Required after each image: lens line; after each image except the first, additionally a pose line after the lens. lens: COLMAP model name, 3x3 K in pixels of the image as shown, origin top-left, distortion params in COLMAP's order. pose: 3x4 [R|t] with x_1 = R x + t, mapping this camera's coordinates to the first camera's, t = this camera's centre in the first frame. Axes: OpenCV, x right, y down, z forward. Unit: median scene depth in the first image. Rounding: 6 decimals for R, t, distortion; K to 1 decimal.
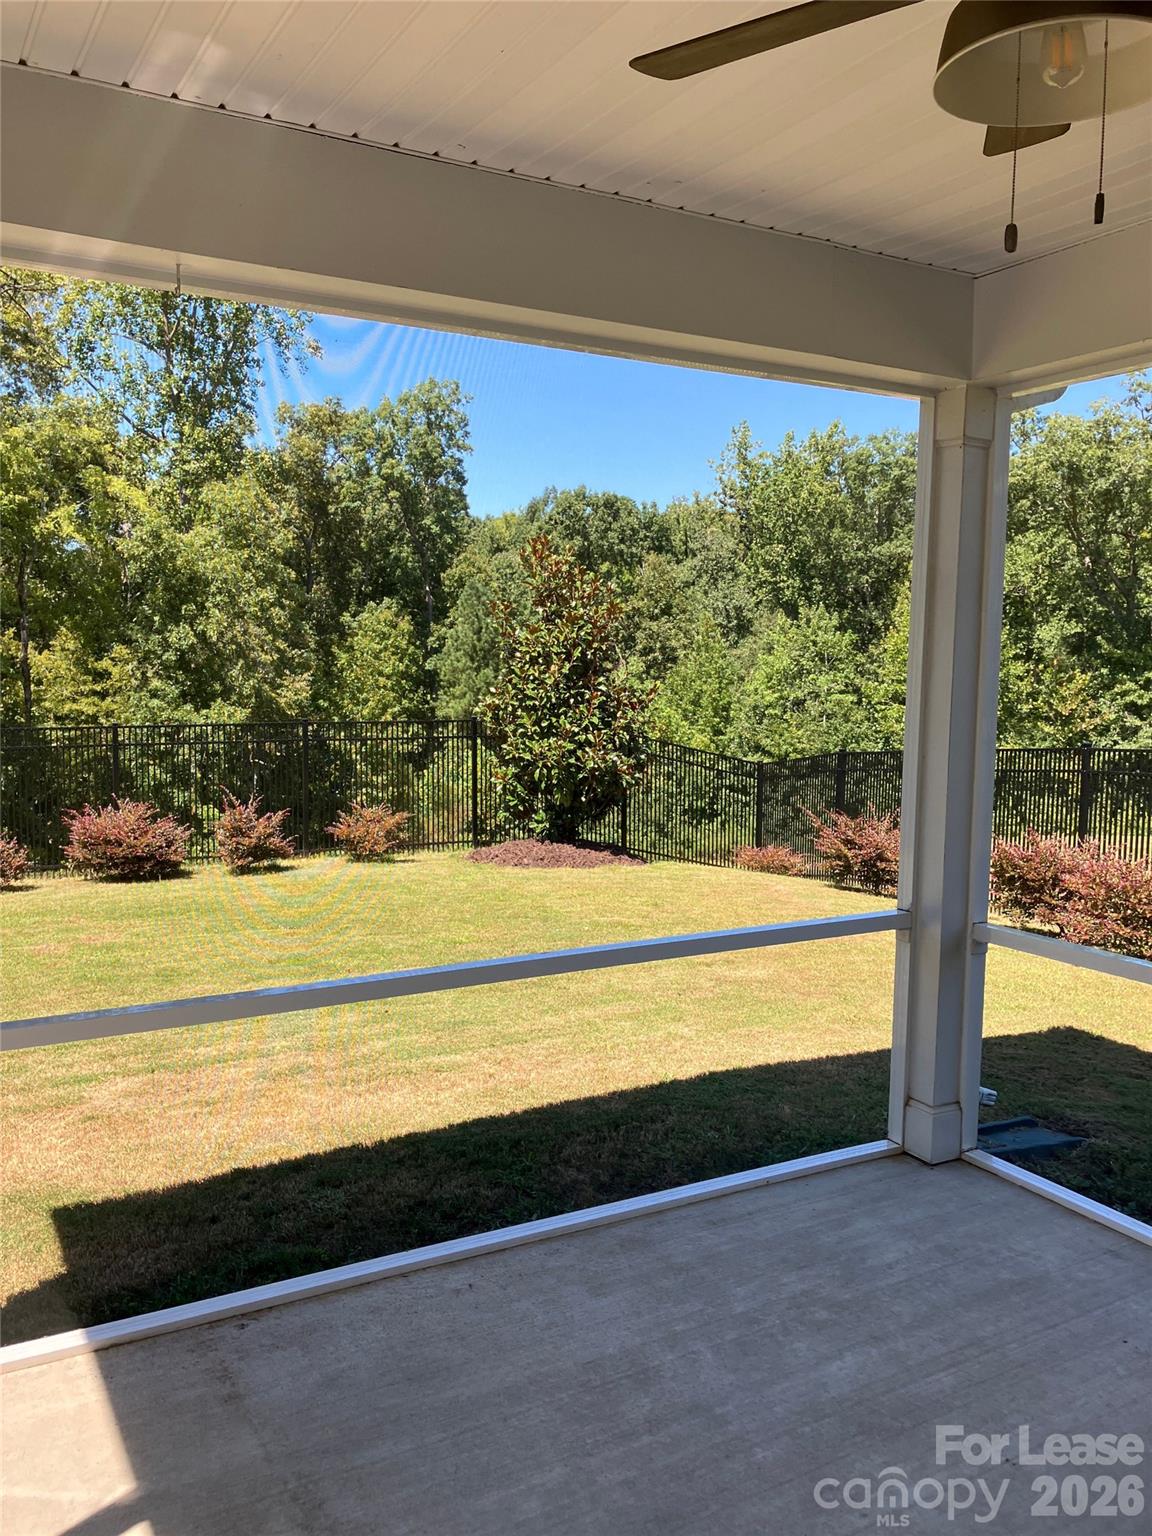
lens RADIAL K [[1267.5, 0, 575.5], [0, 1267.5, 764.6], [0, 0, 1]] dist [0.067846, -0.110817]
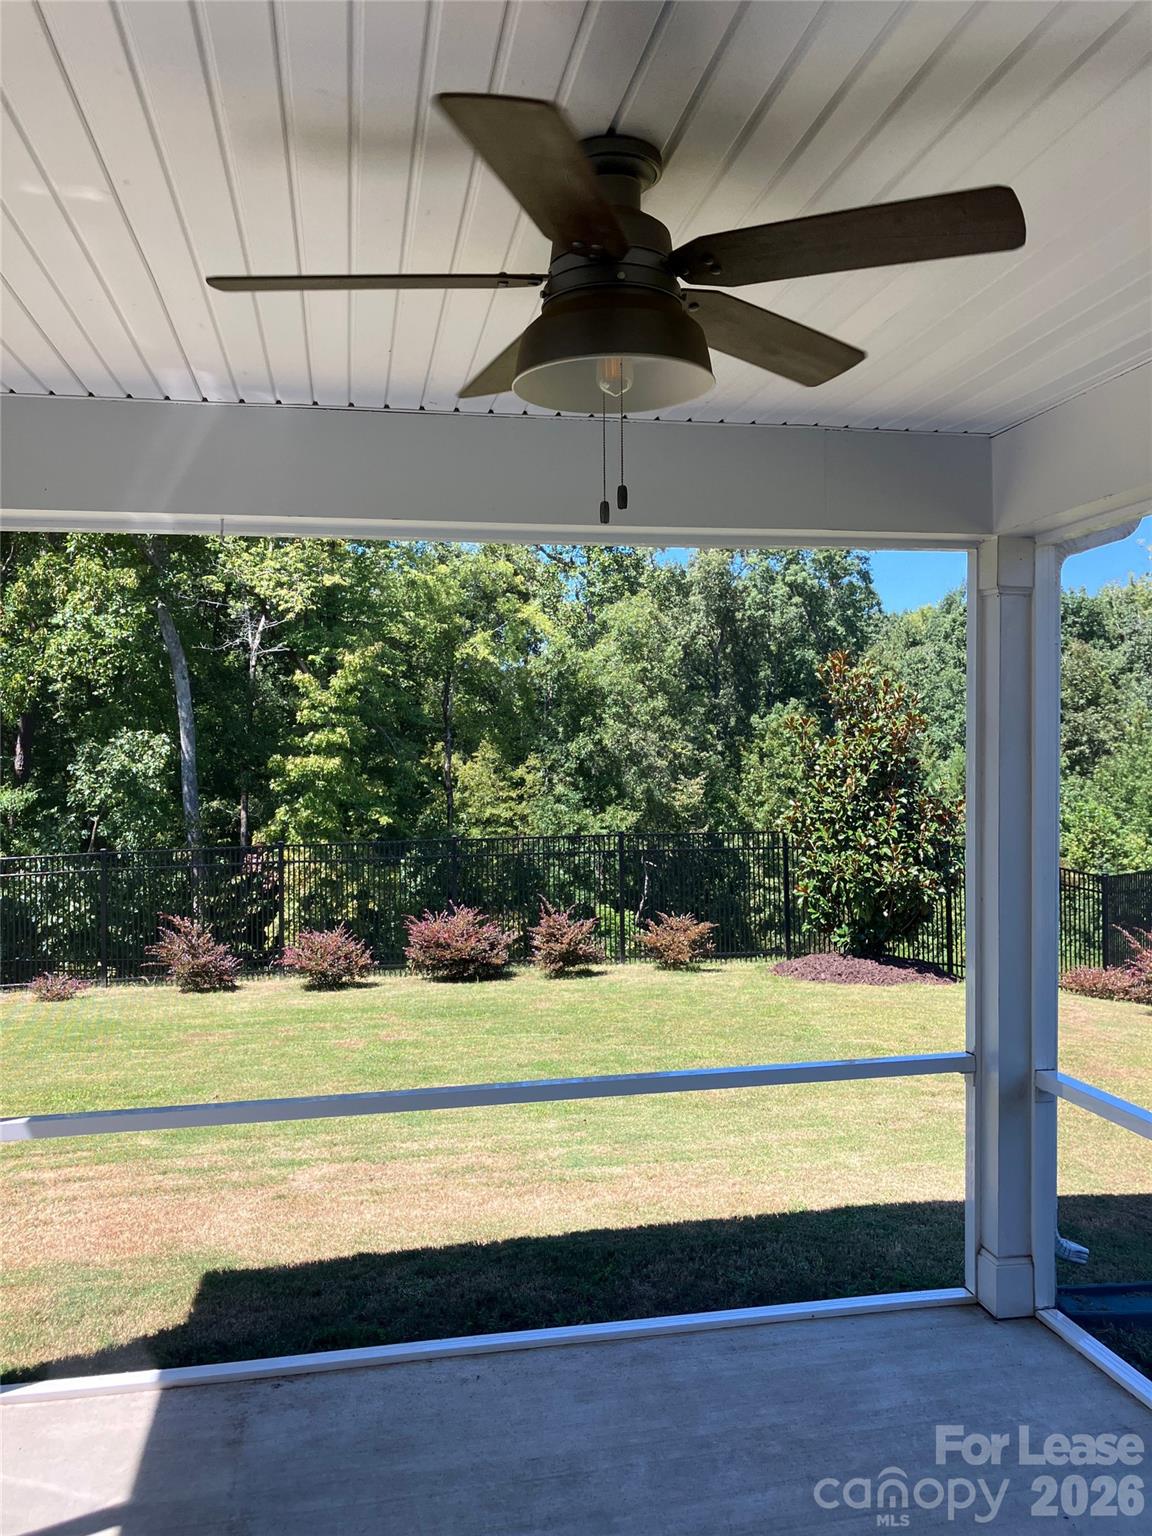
lens RADIAL K [[1267.5, 0, 584.8], [0, 1267.5, 759.8], [0, 0, 1]] dist [0.067846, -0.110817]
pose [[0.949856, -0.021336, -0.311958, 0.104526], [-0.004182, 0.996713, -0.080904, -0.011670], [0.312659, 0.078151, 0.946645, -0.020644]]
